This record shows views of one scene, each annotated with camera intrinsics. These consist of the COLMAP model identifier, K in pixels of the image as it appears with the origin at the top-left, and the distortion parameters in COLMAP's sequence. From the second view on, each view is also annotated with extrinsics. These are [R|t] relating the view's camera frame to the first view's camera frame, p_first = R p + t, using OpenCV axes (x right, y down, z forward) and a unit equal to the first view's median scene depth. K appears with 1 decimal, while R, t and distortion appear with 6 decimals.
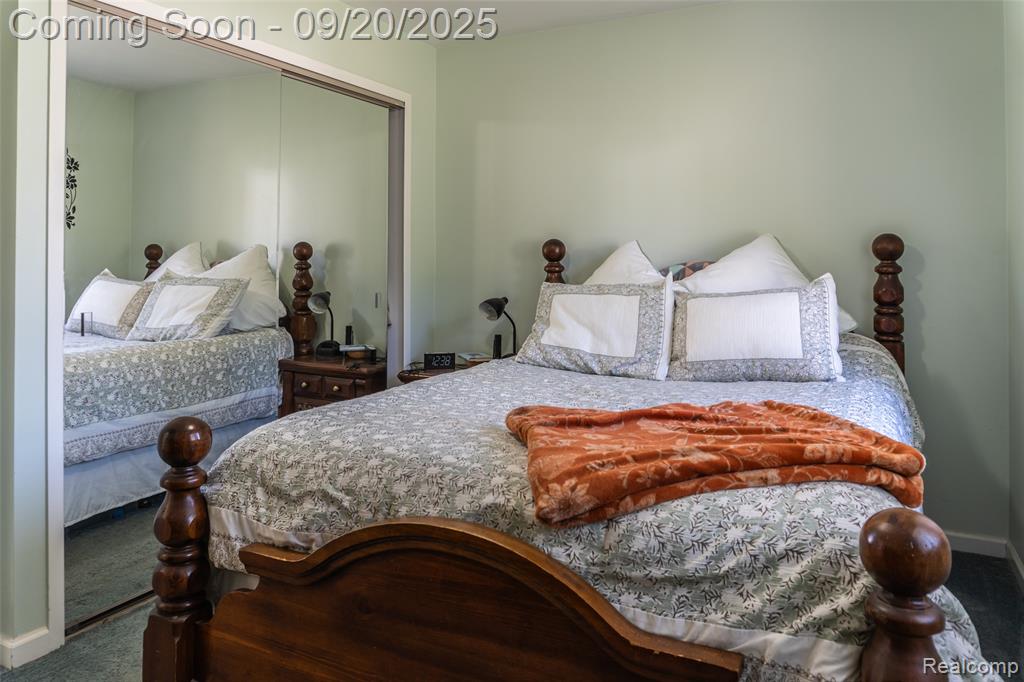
lens RADIAL K [[721.7, 0, 519.6], [0, 721.7, 293.7], [0, 0, 1]] dist [-0.017944, 0.000421]
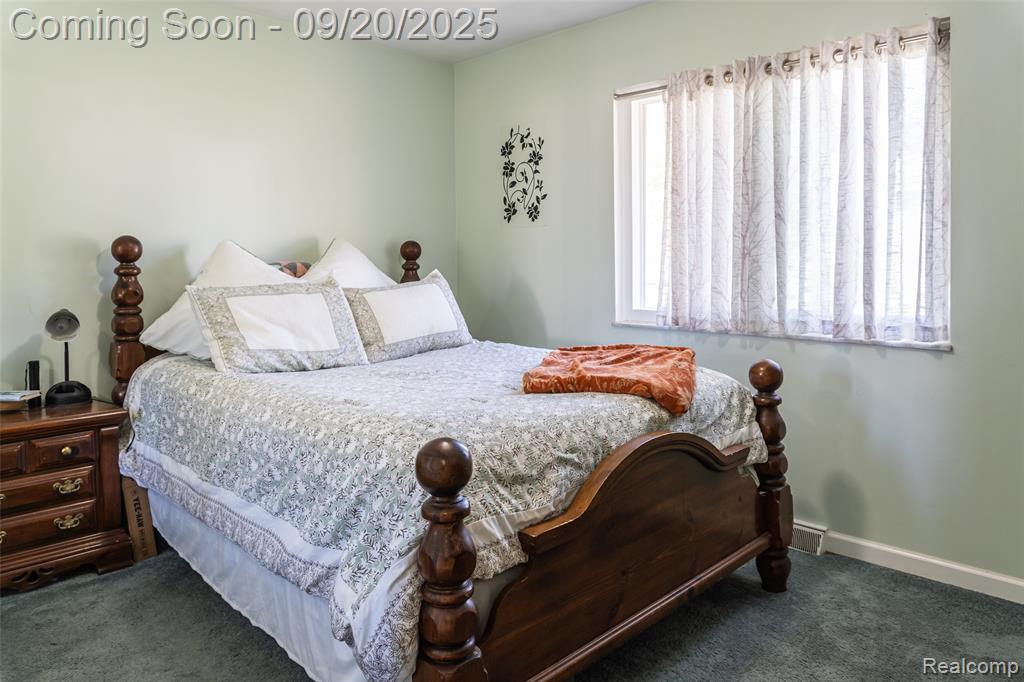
lens RADIAL K [[705.6, 0, 506.1], [0, 705.6, 334.5], [0, 0, 1]] dist [-0.015577, -0.002473]
pose [[0.321741, -0.103294, 0.941177, -0.965654], [0.052248, 0.994454, 0.091280, -0.022977], [-0.945385, 0.019806, 0.325353, 0.505028]]
